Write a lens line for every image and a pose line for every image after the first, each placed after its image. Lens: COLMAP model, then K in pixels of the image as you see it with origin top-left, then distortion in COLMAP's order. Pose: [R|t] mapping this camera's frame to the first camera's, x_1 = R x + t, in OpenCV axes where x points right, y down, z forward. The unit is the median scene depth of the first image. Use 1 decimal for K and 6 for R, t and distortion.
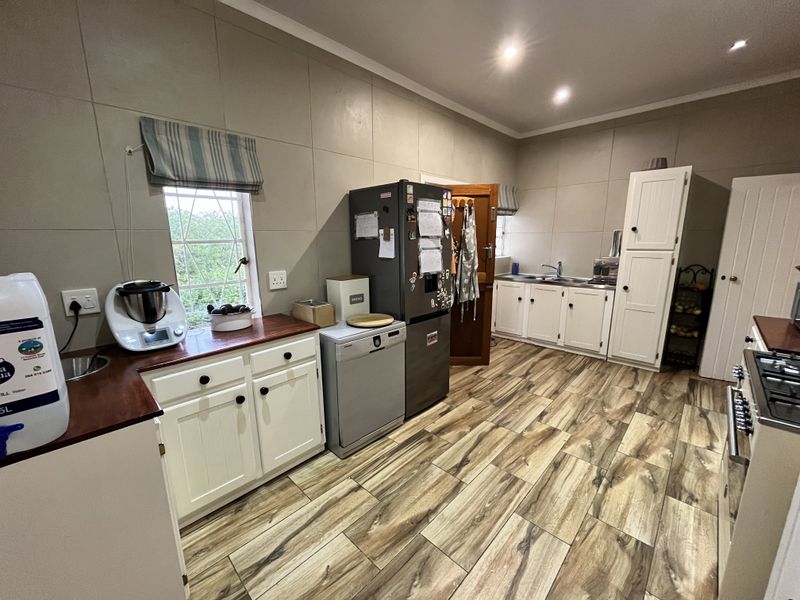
lens RADIAL K [[322.4, 0, 398.0], [0, 322.4, 302.5], [0, 0, 1]] dist [0.001311, 0.000007]
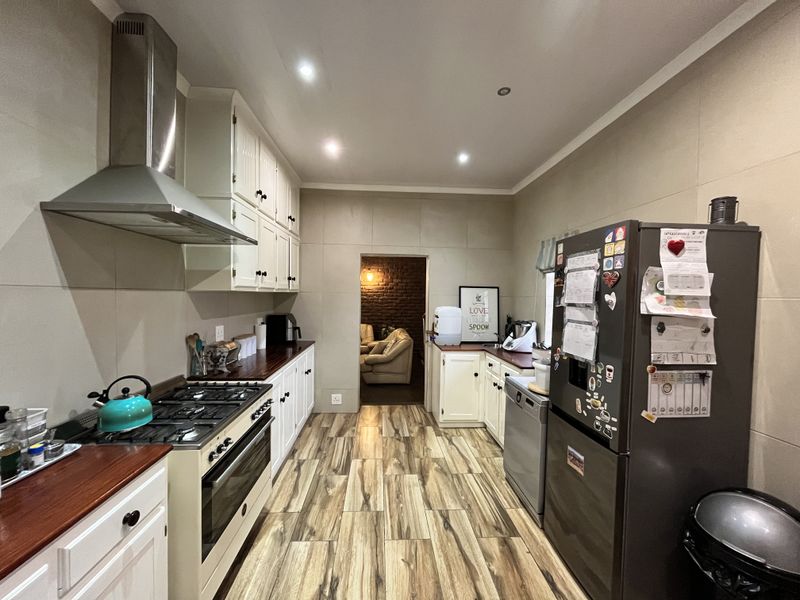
lens RADIAL K [[322.4, 0, 398.8], [0, 322.4, 302.4], [0, 0, 1]] dist [0.001311, 0.000007]
pose [[-0.673085, 0.013262, -0.739446, 0.941483], [-0.157243, 0.974413, 0.160608, -0.280968], [0.722656, 0.224375, -0.653777, 1.268257]]
